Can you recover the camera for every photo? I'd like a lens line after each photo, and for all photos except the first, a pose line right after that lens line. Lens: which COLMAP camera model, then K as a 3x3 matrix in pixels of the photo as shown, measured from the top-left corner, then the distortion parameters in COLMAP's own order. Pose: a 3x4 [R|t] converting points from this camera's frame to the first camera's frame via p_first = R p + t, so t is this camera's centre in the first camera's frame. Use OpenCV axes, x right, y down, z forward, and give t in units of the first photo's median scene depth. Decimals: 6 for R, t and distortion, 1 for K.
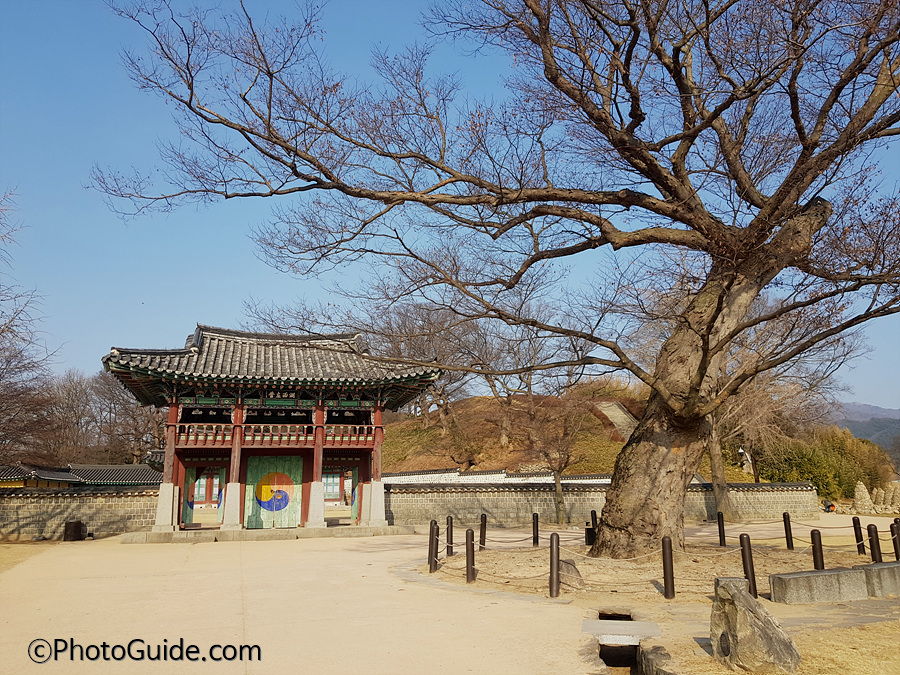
lens RADIAL K [[668.3, 0, 450.5], [0, 668.3, 339.0], [0, 0, 1]] dist [-0.002399, 0.001371]
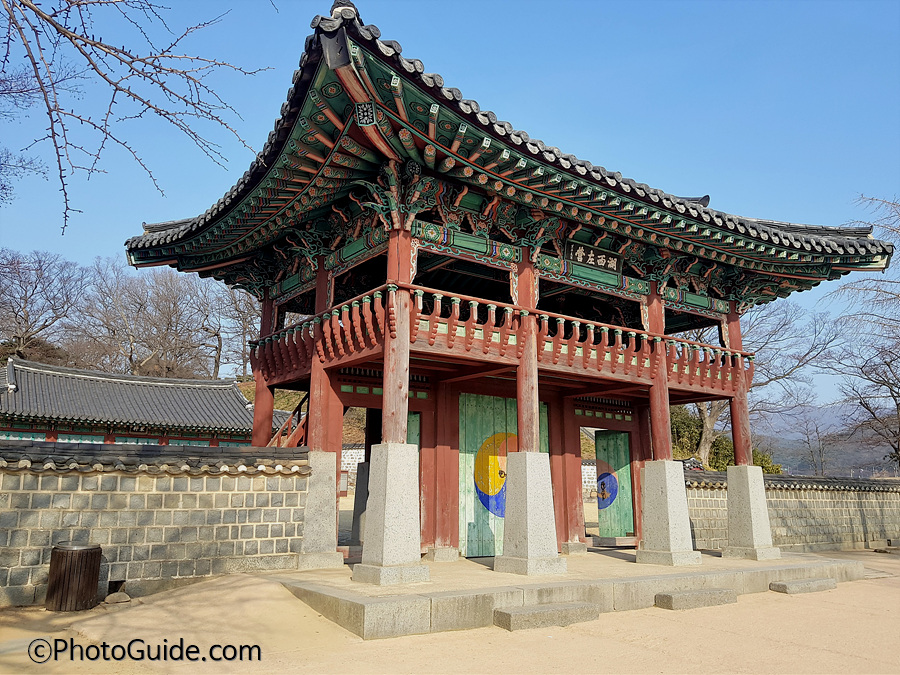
lens RADIAL K [[668.3, 0, 450.0], [0, 668.3, 334.5], [0, 0, 1]] dist [-0.002399, 0.001371]
pose [[0.935855, 0.096462, 0.338925, -0.493720], [-0.102179, 0.994765, -0.000980, 0.145425], [-0.337246, -0.033714, 0.940813, 0.614596]]
